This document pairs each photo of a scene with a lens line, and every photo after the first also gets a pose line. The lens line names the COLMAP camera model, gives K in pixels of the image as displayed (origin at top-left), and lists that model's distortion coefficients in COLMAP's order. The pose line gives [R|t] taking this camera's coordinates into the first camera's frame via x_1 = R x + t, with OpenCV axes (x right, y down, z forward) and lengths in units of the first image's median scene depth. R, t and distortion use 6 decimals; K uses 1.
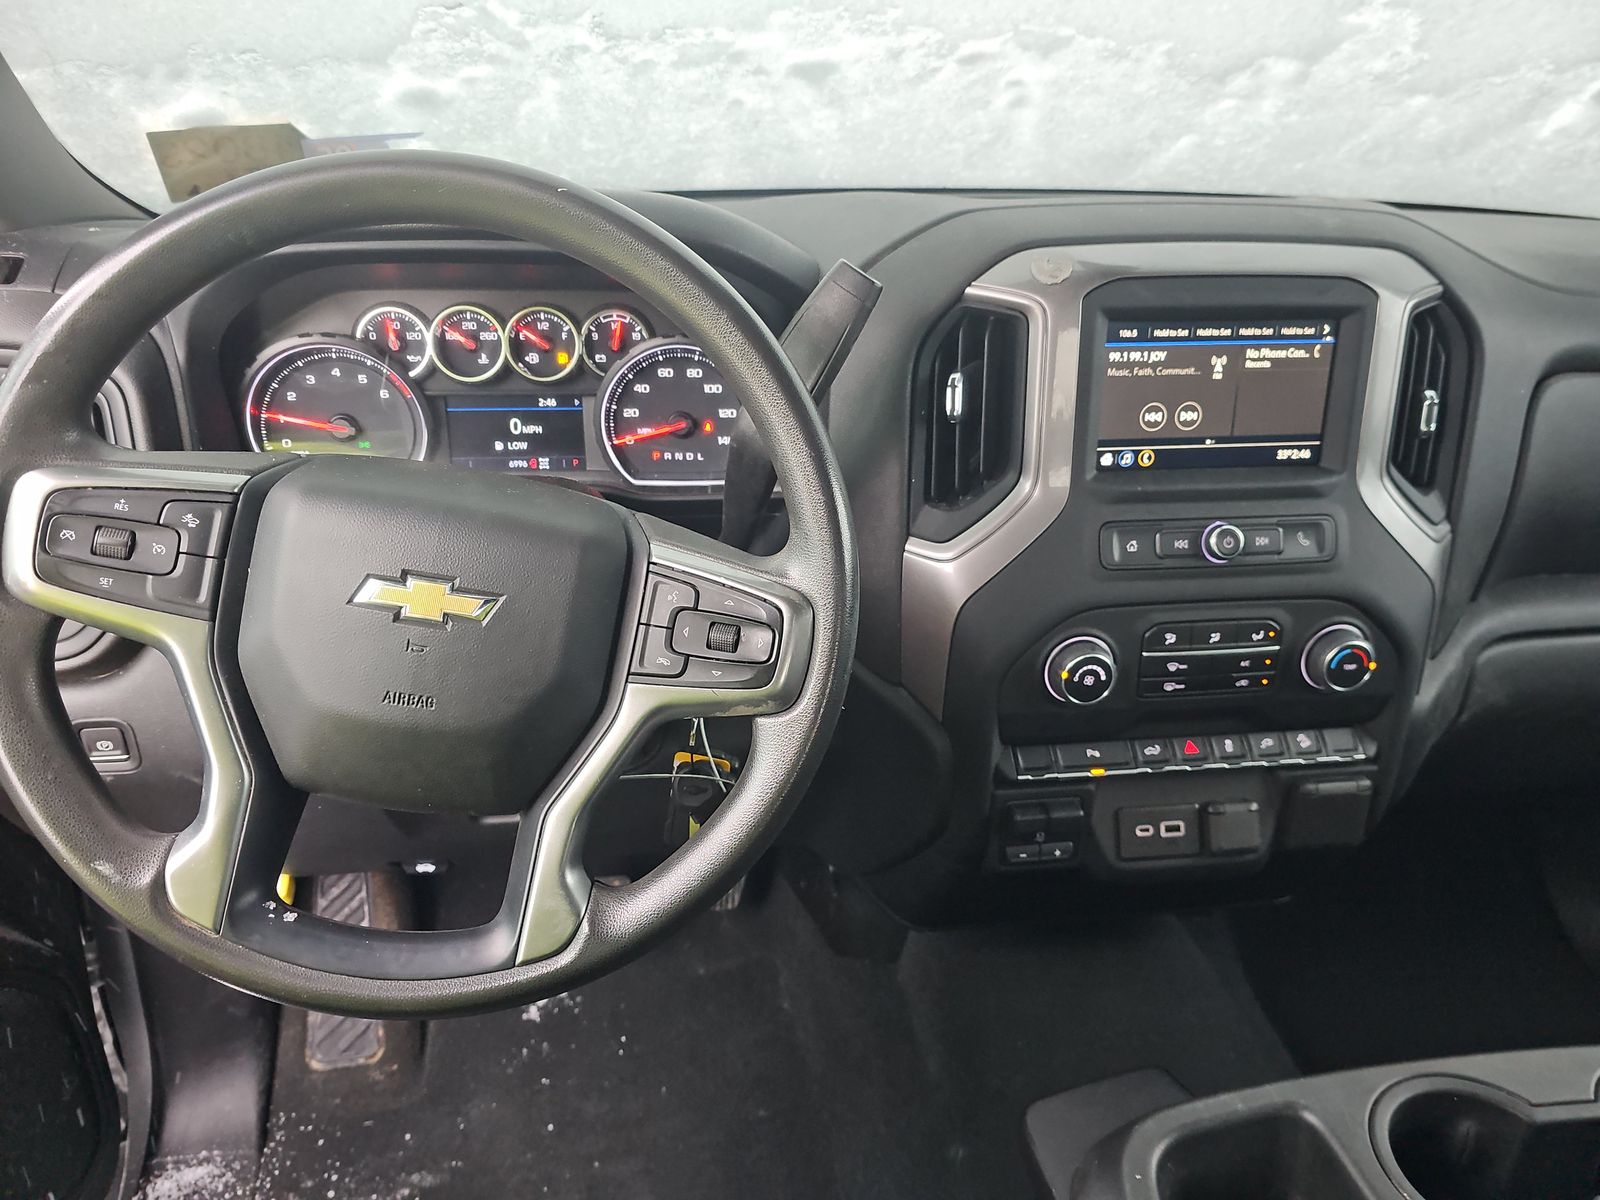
lens RADIAL K [[1066.4, 0, 808.6], [0, 1066.4, 596.2], [0, 0, 1]] dist [0.061659, -0.057252]
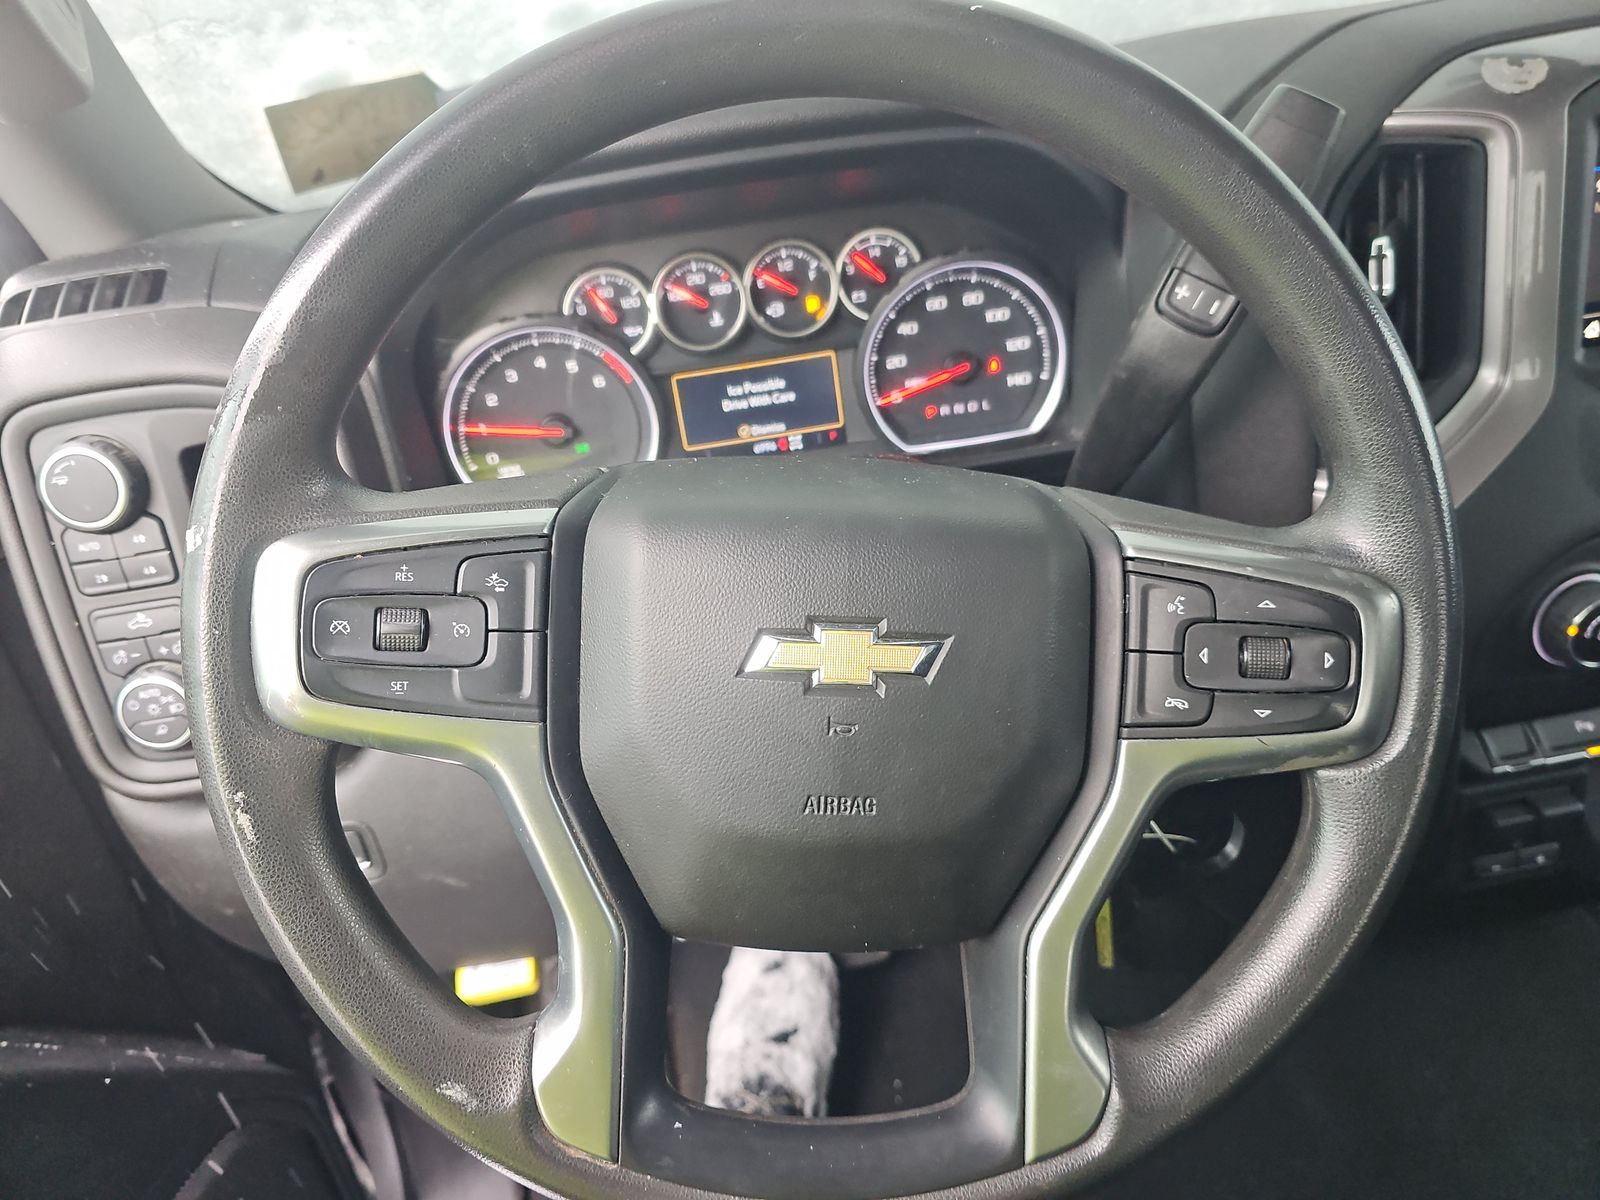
lens RADIAL K [[1074.0, 0, 800.0], [0, 1074.0, 600.0], [0, 0, 1]] dist [0.060302, -0.066478]
pose [[0.989251, -0.121809, -0.080903, -0.204379], [0.125257, 0.991357, 0.038999, -0.039029], [0.075453, -0.048713, 0.995959, 0.203709]]
